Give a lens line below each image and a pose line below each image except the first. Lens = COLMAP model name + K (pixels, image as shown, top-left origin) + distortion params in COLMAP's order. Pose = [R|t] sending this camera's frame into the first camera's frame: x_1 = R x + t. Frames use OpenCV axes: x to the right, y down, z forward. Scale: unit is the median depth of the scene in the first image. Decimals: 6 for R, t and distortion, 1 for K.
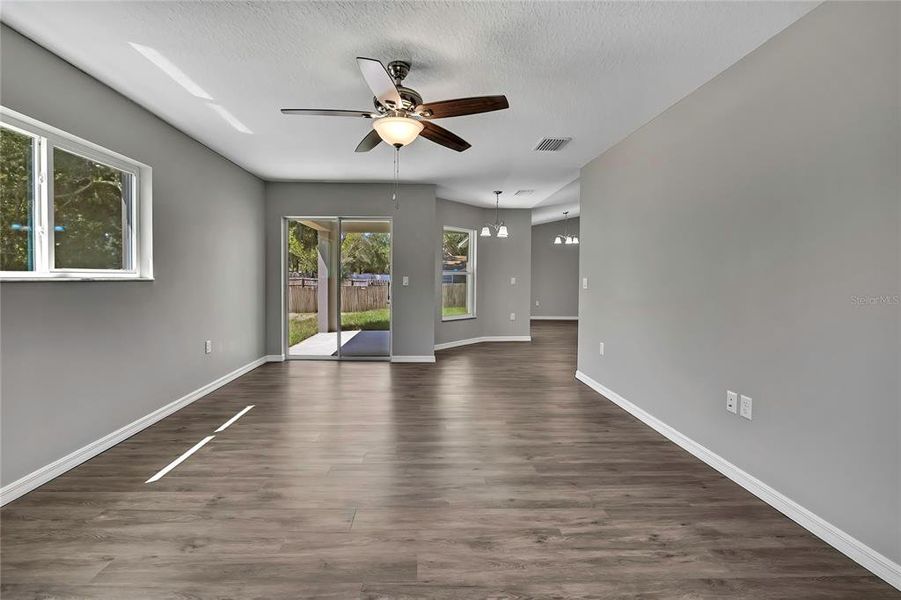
lens RADIAL K [[409.1, 0, 448.7], [0, 409.1, 292.1], [0, 0, 1]] dist [-0.010287, 0.000632]
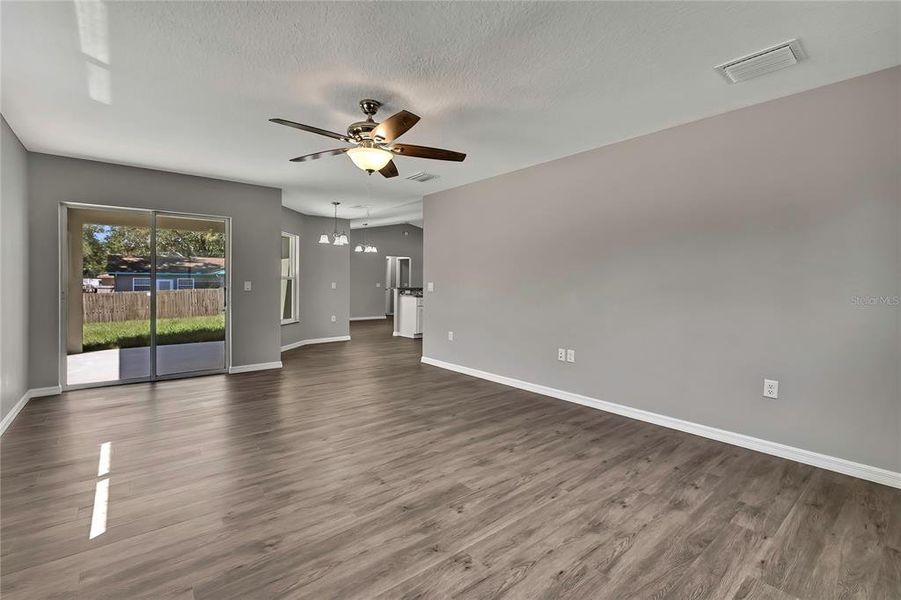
lens RADIAL K [[403.6, 0, 451.9], [0, 403.6, 302.7], [0, 0, 1]] dist [-0.011718, -0.000024]
pose [[0.790092, -0.031744, 0.612166, -0.650574], [0.021635, 0.999480, 0.023906, -0.002452], [-0.612606, -0.005644, 0.790368, -0.061448]]
